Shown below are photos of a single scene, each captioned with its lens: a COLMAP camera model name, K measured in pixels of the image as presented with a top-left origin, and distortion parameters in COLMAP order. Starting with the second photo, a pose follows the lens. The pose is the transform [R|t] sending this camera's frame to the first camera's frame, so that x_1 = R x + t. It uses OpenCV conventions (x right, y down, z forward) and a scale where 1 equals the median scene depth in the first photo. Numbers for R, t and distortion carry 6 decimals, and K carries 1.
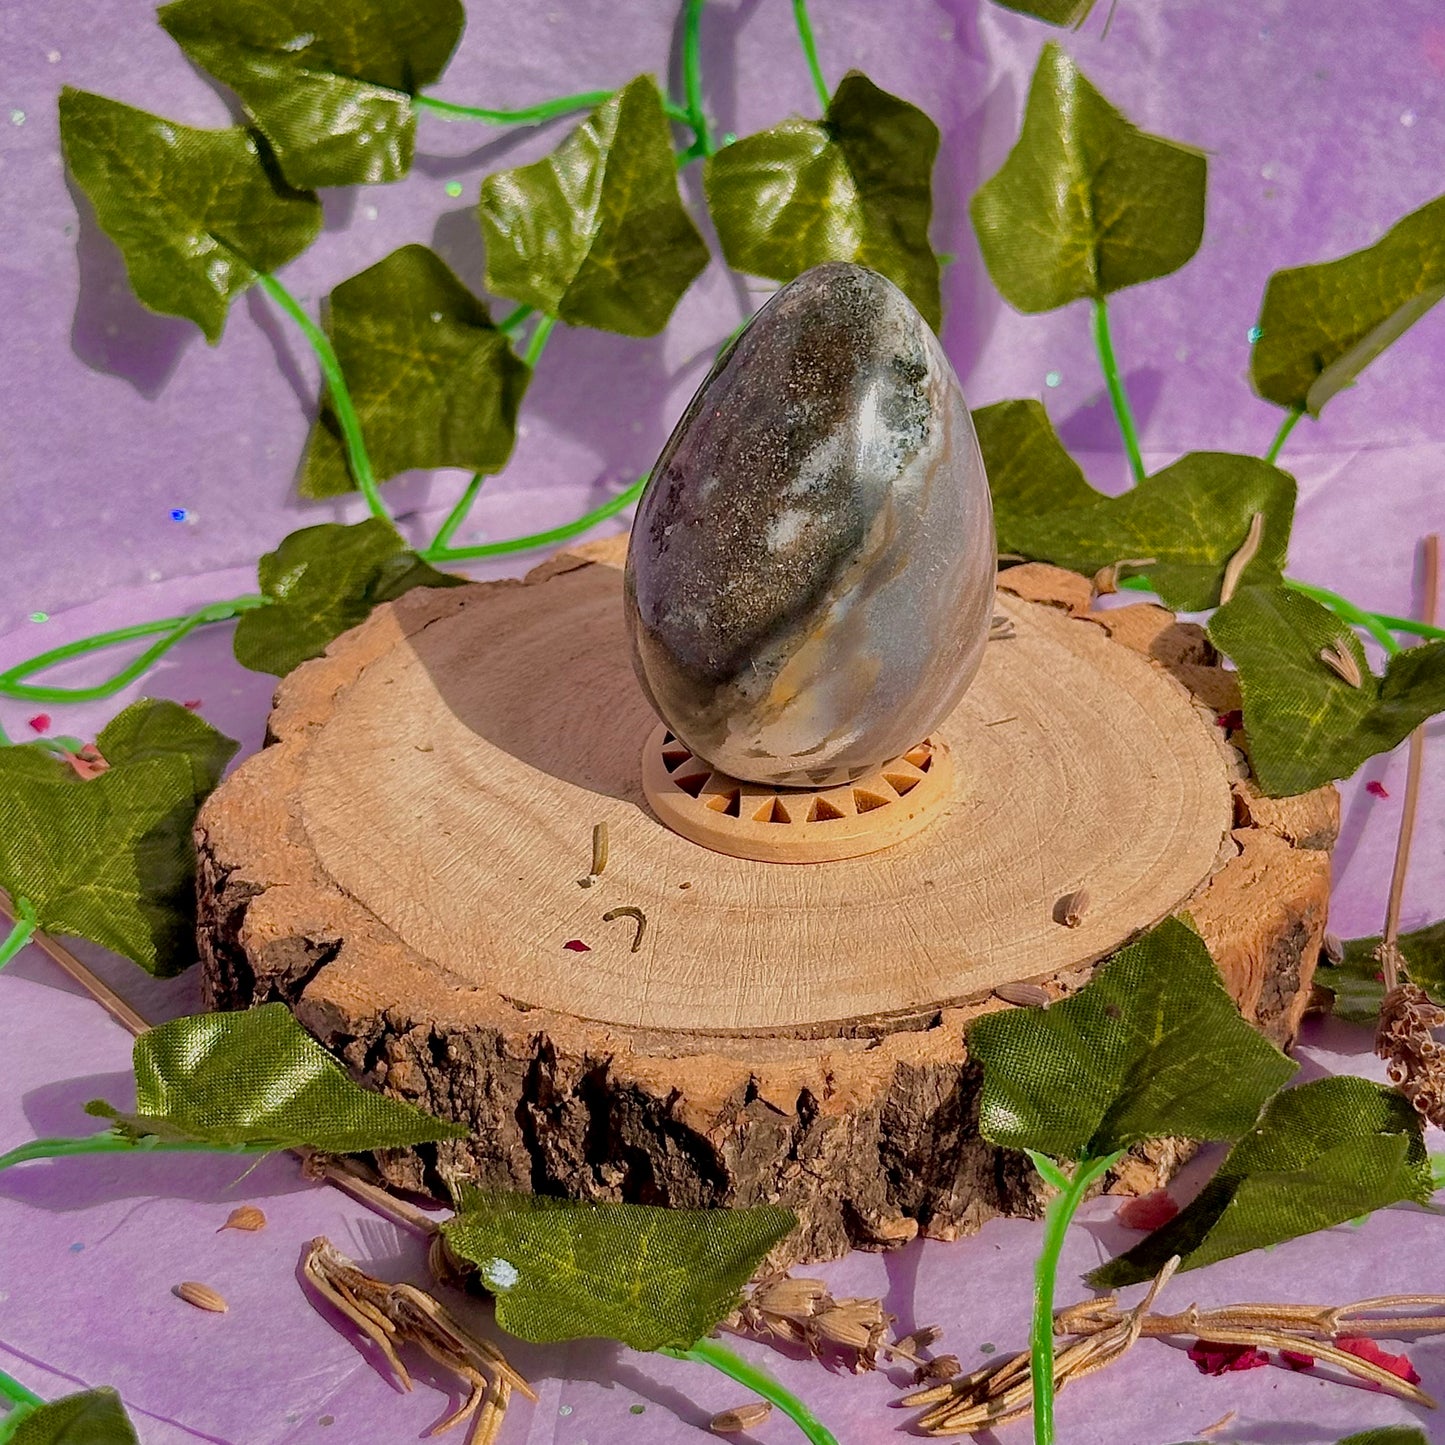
lens RADIAL K [[4412.4, 0, 725.9], [0, 4412.4, 782.1], [0, 0, 1]] dist [0.196985, -1.503541]
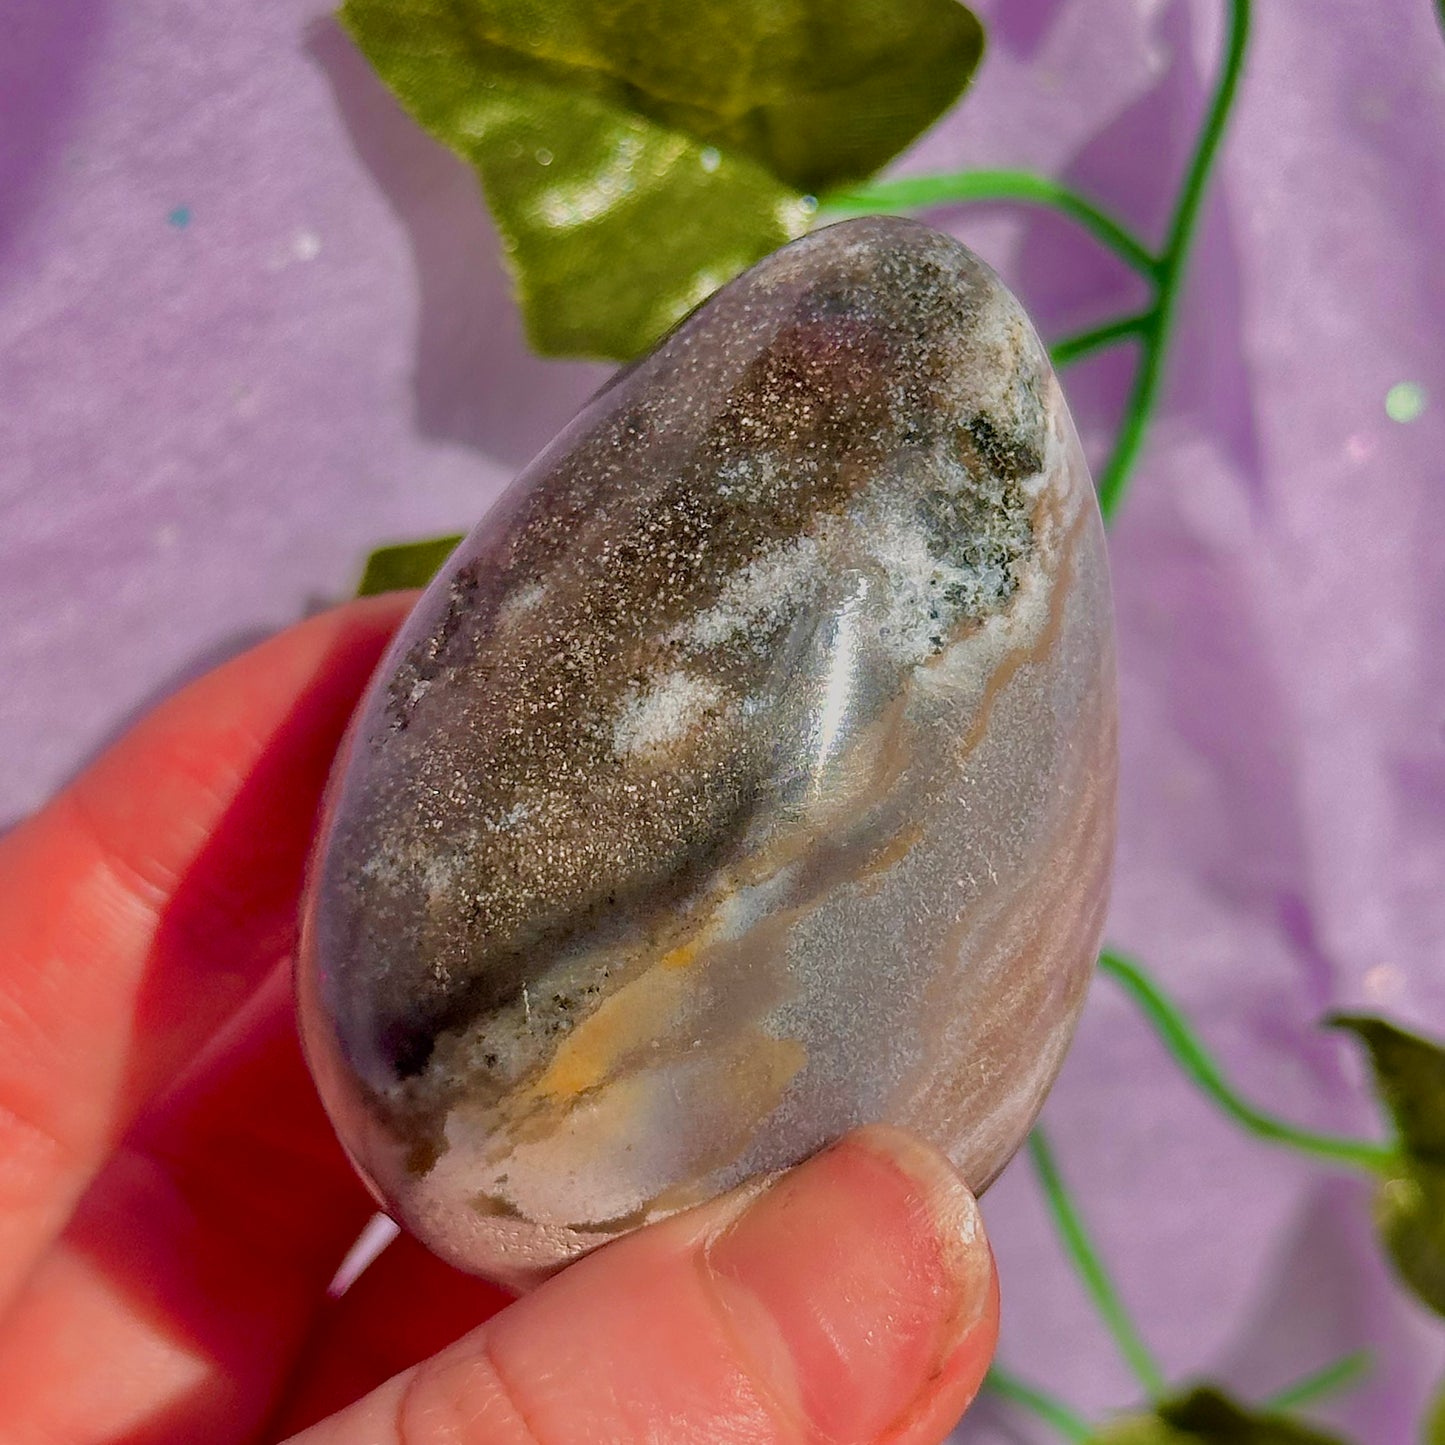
lens RADIAL K [[4412.4, 0, 725.9], [0, 4412.4, 782.1], [0, 0, 1]] dist [0.196985, -1.503541]
pose [[0.974360, 0.221268, -0.040790, 0.039760], [-0.224996, 0.958197, -0.176737, 0.027305], [-0.000022, 0.181383, 0.983413, 0.556822]]
